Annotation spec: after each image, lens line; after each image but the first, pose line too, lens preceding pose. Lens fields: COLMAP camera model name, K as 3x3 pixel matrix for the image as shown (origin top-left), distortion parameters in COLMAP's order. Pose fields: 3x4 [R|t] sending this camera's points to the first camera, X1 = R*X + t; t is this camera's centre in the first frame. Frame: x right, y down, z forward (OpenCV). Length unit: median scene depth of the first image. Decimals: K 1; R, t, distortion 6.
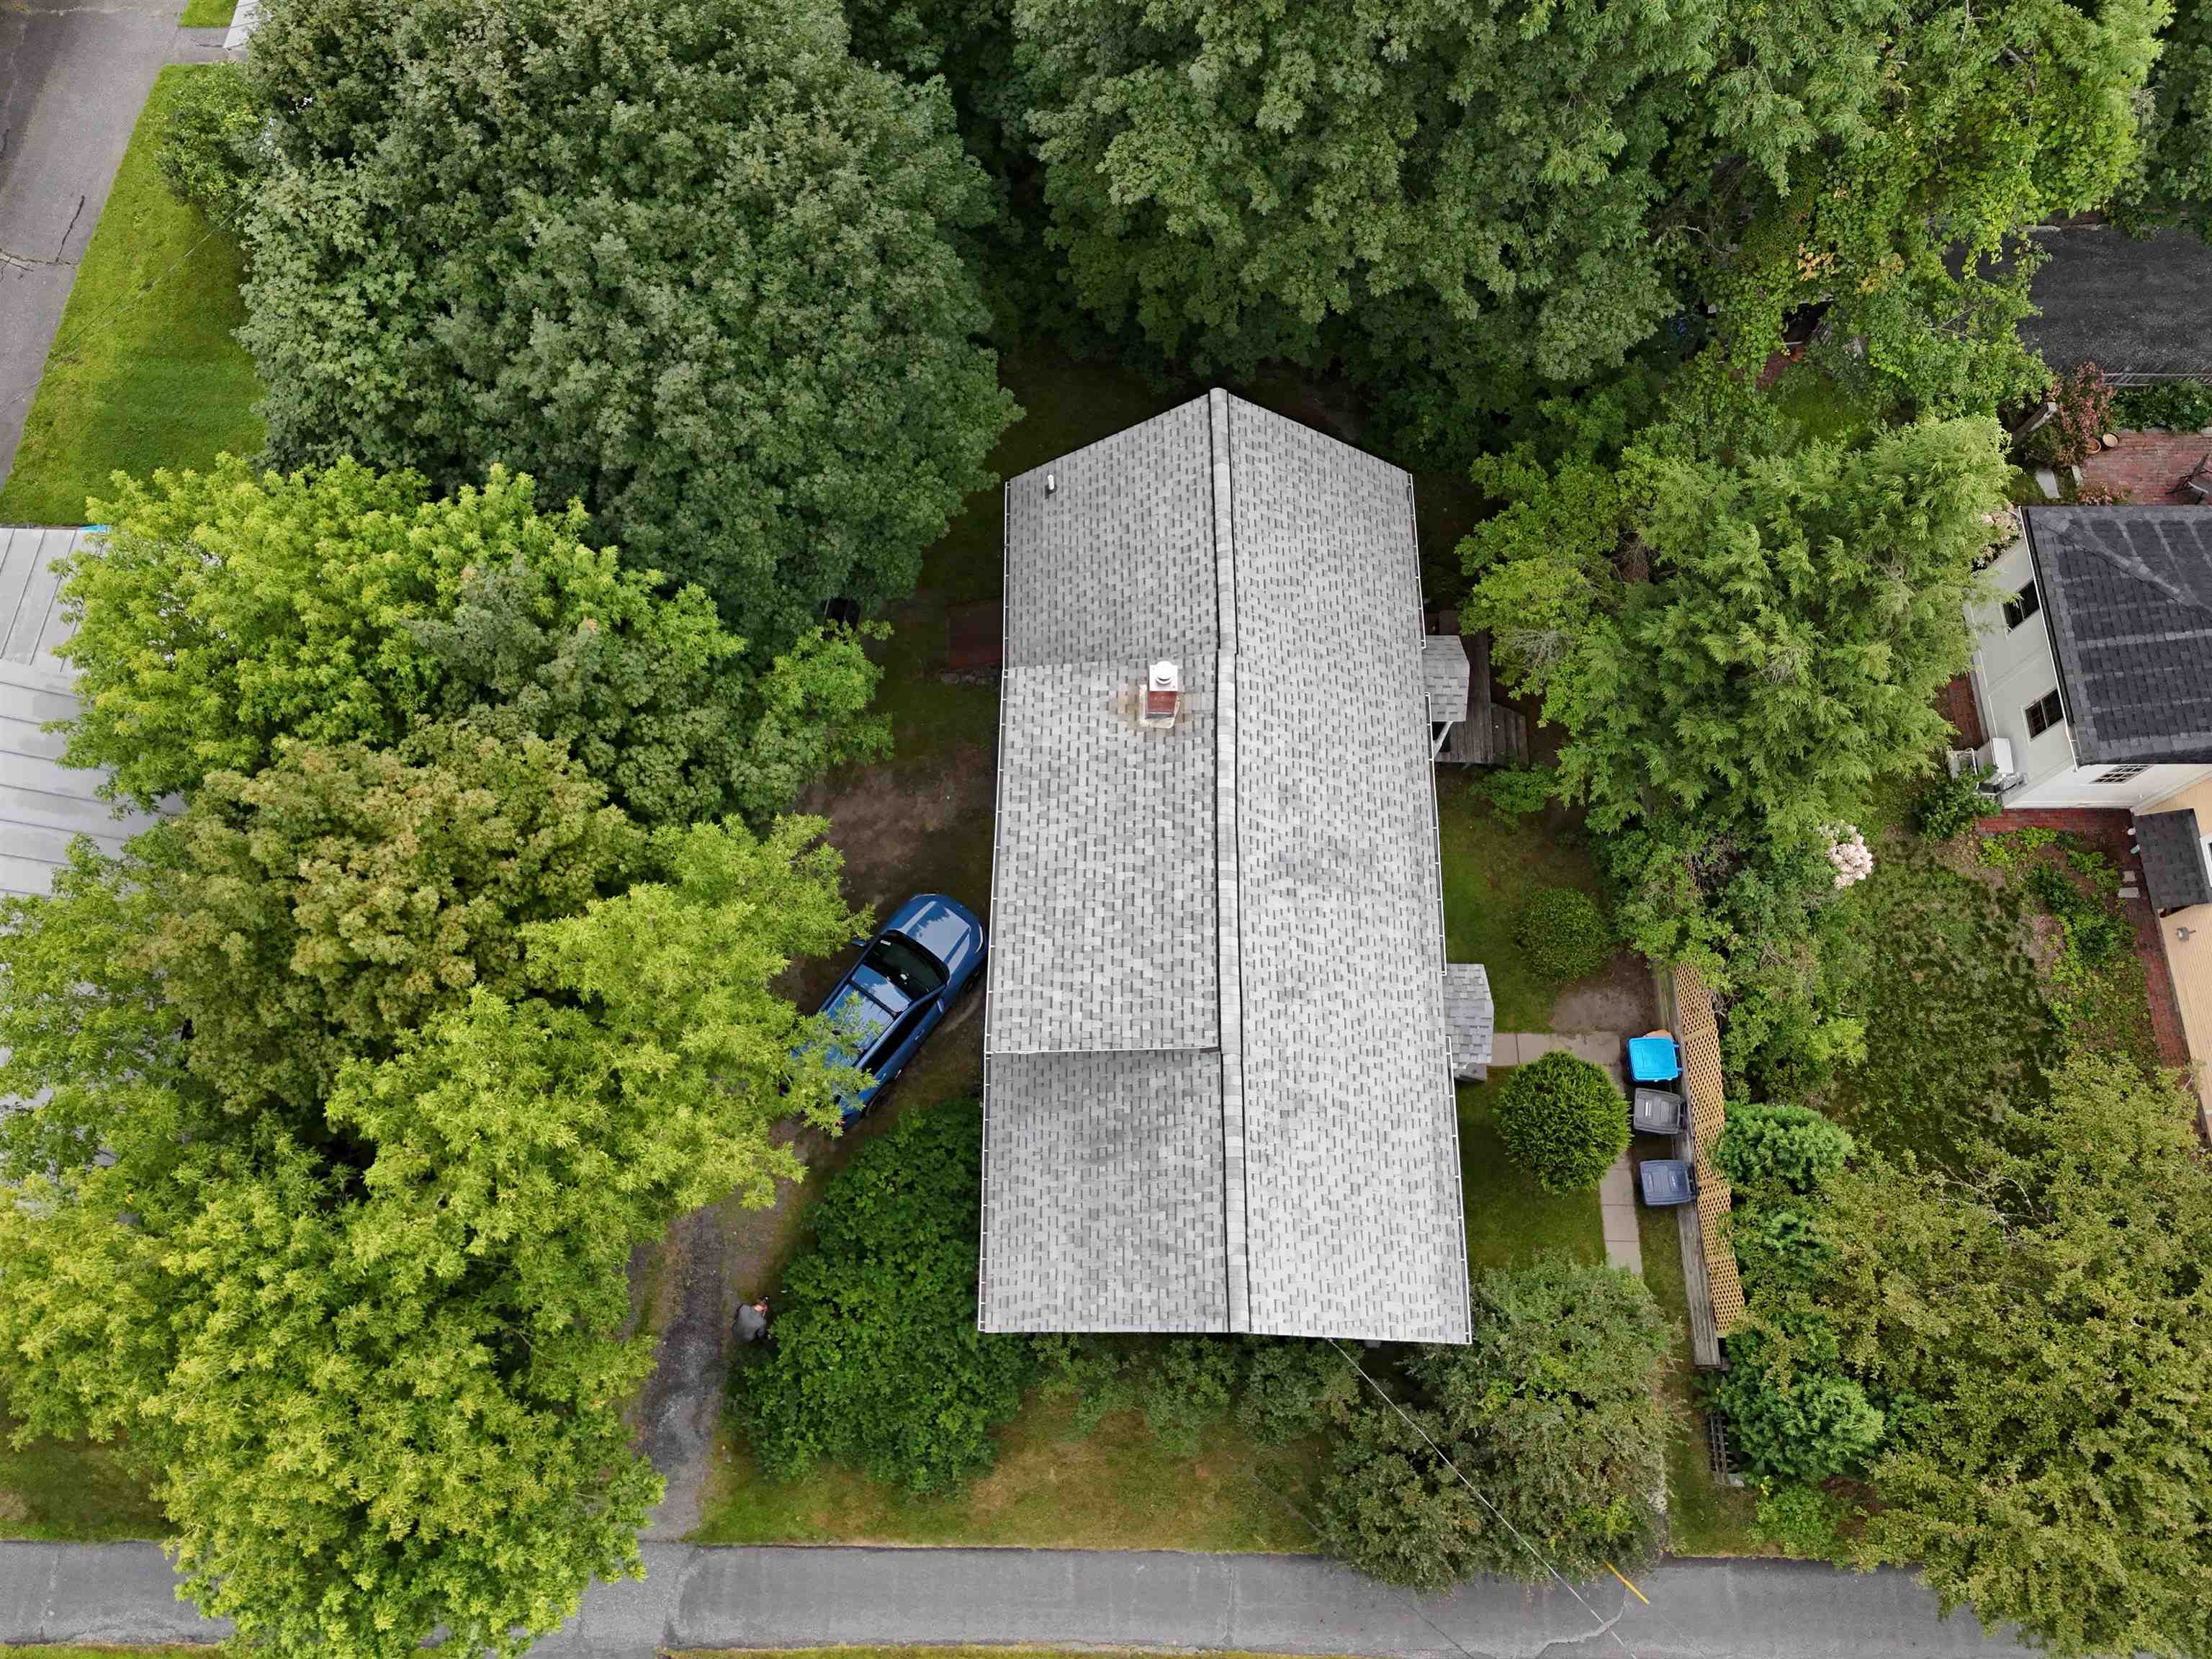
lens RADIAL K [[1657.1, 0, 1106.0], [0, 1657.1, 829.5], [0, 0, 1]] dist [0.225524, -0.494645]
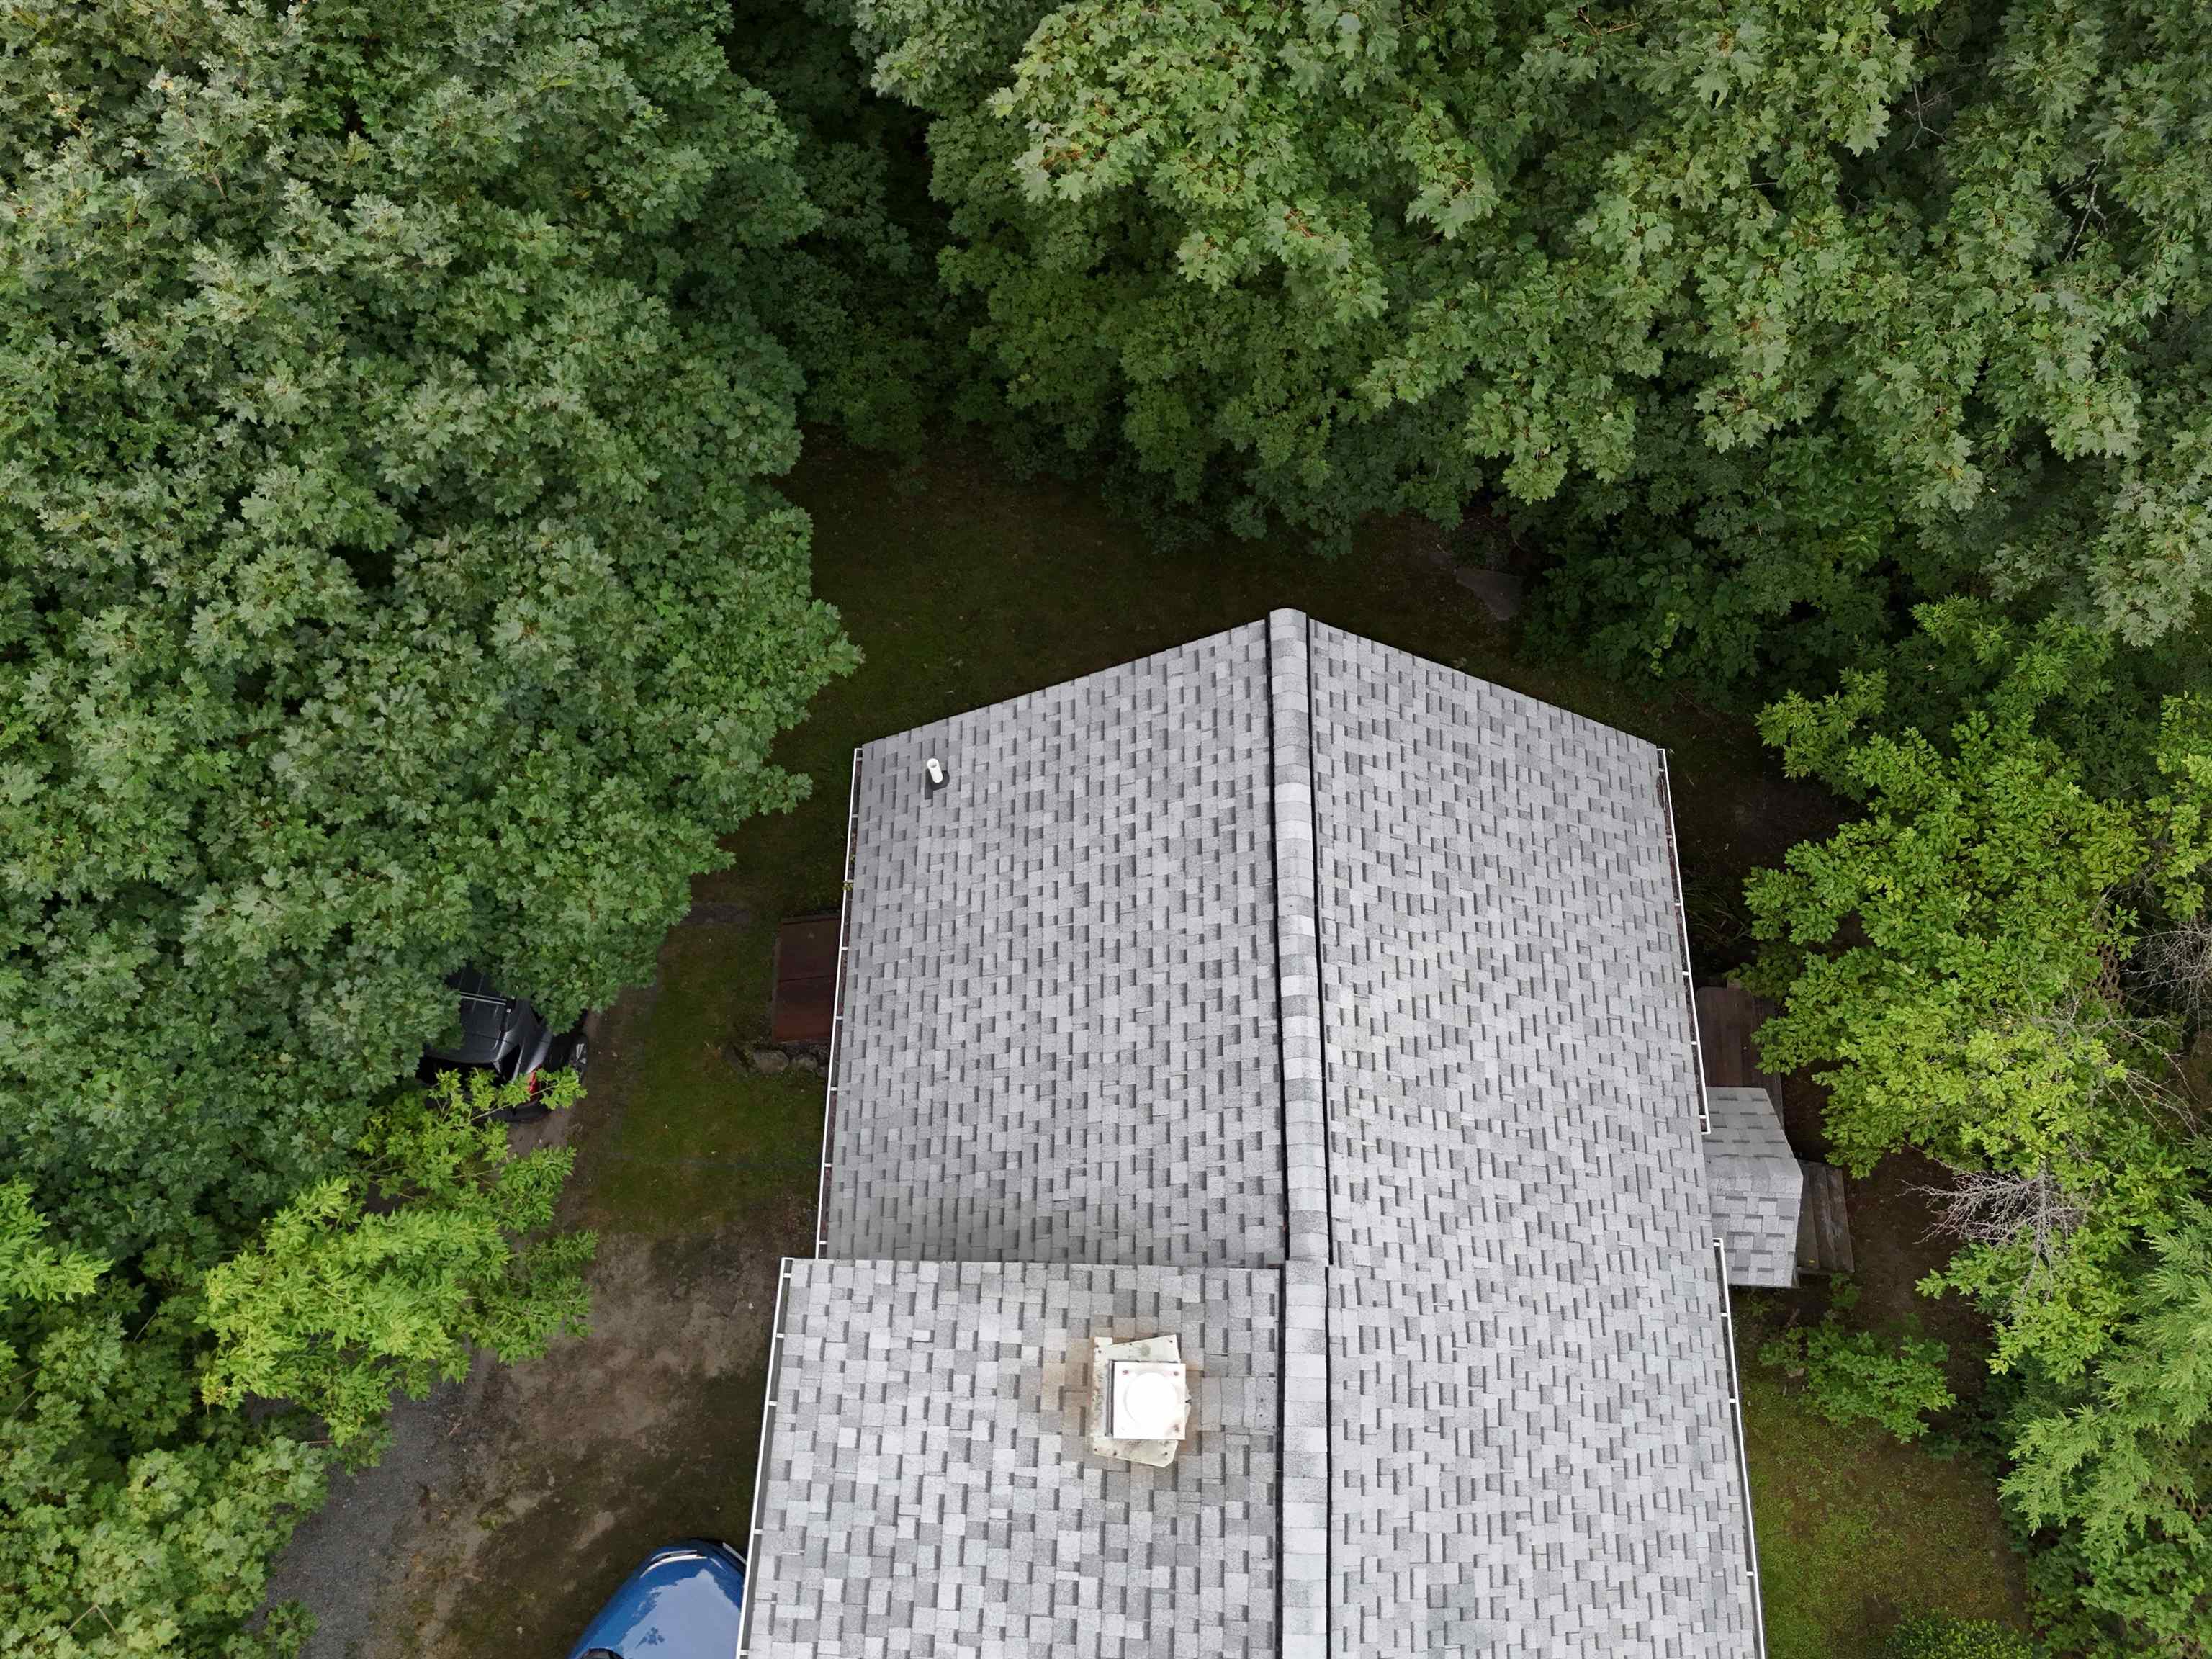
lens RADIAL K [[1588.2, 0, 1106.0], [0, 1588.2, 829.5], [0, 0, 1]] dist [0.128957, -0.155398]
pose [[0.999720, 0.020840, -0.011227, 0.024486], [-0.020673, 0.999677, 0.014773, -0.216953], [0.011531, -0.014536, 0.999828, 0.589093]]
